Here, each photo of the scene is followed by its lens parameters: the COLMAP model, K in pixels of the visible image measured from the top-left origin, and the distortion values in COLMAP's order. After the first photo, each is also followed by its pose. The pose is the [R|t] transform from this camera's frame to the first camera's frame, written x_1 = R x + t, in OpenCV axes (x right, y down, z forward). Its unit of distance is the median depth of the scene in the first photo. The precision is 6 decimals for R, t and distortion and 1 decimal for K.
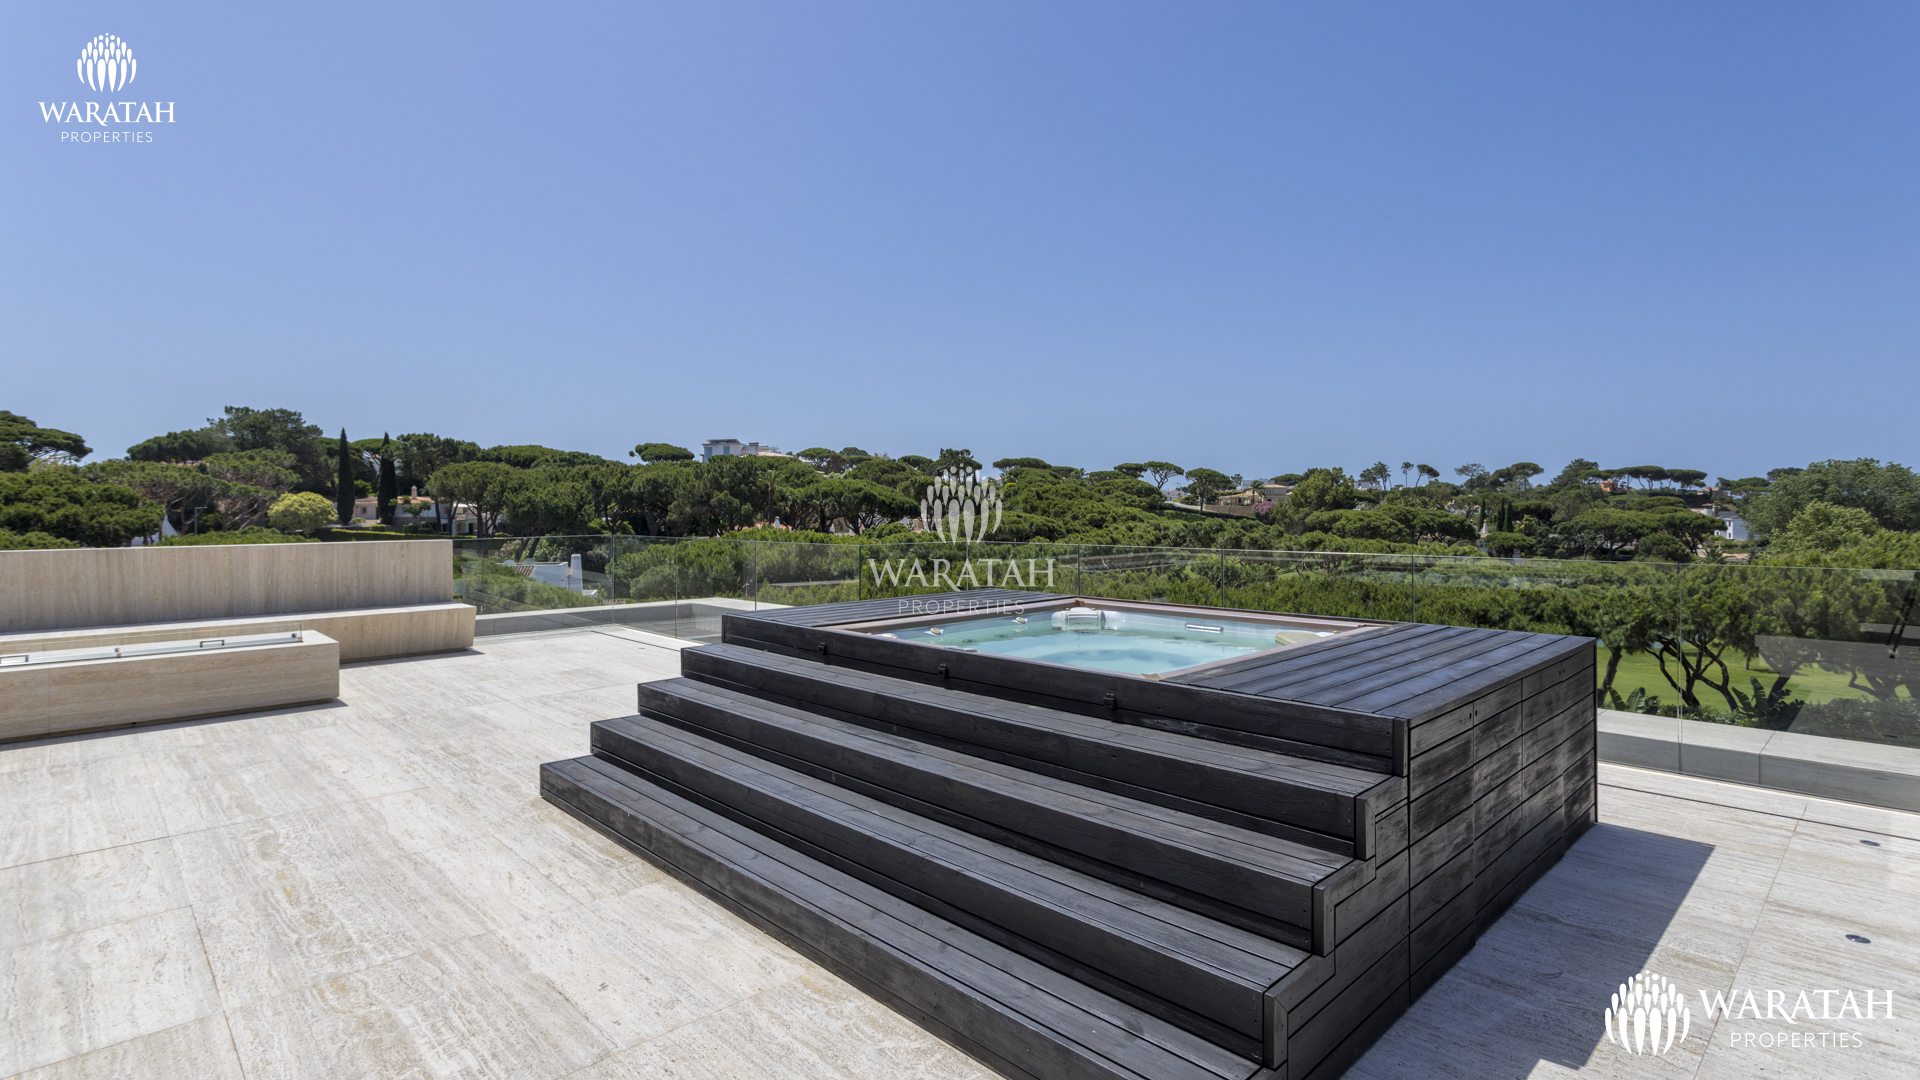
lens RADIAL K [[939.0, 0, 968.7], [0, 939.0, 513.0], [0, 0, 1]] dist [-0.000611, 0.007229]
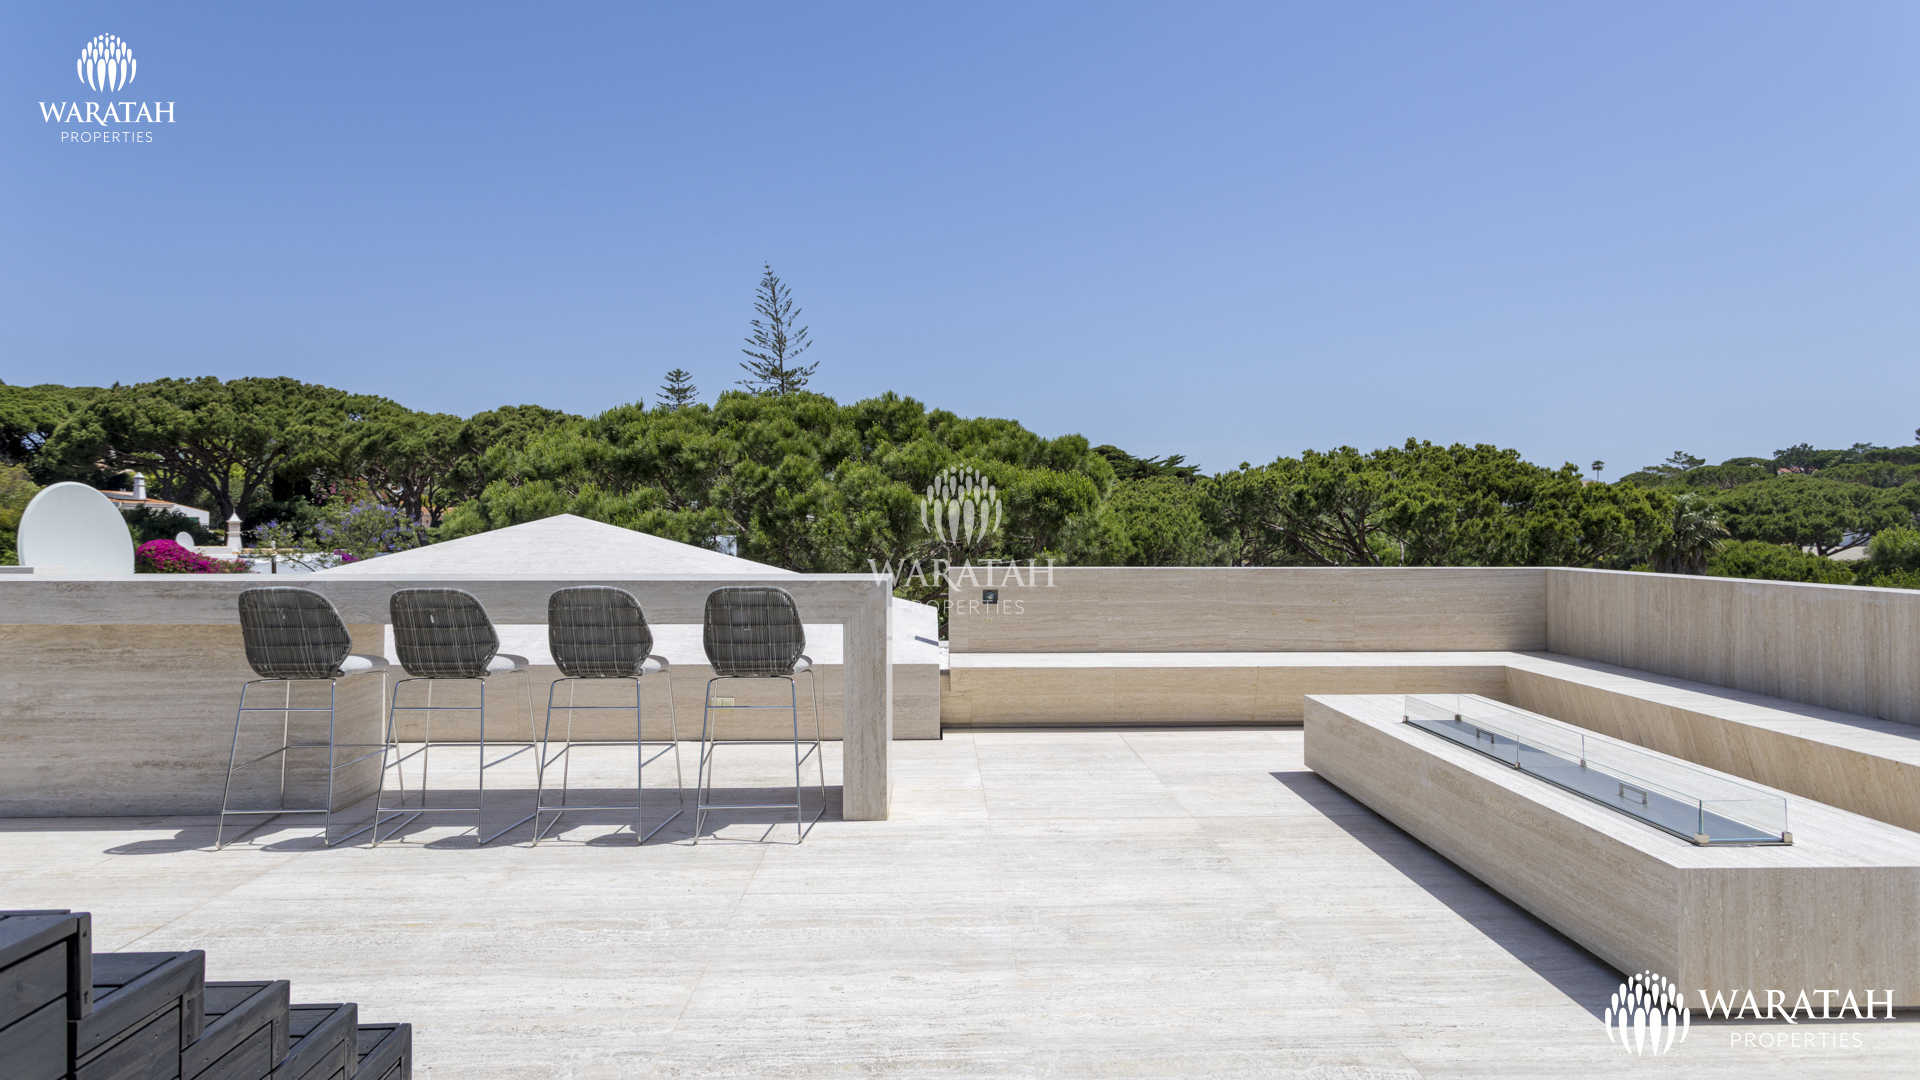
lens RADIAL K [[1041.8, 0, 960.0], [0, 1041.8, 540.0], [0, 0, 1]] dist [-0.002631, -0.001066]
pose [[-0.659264, 0.022044, -0.751588, -0.328225], [-0.005548, 0.999400, 0.034179, -0.024106], [0.751891, 0.026703, -0.658747, 2.238447]]
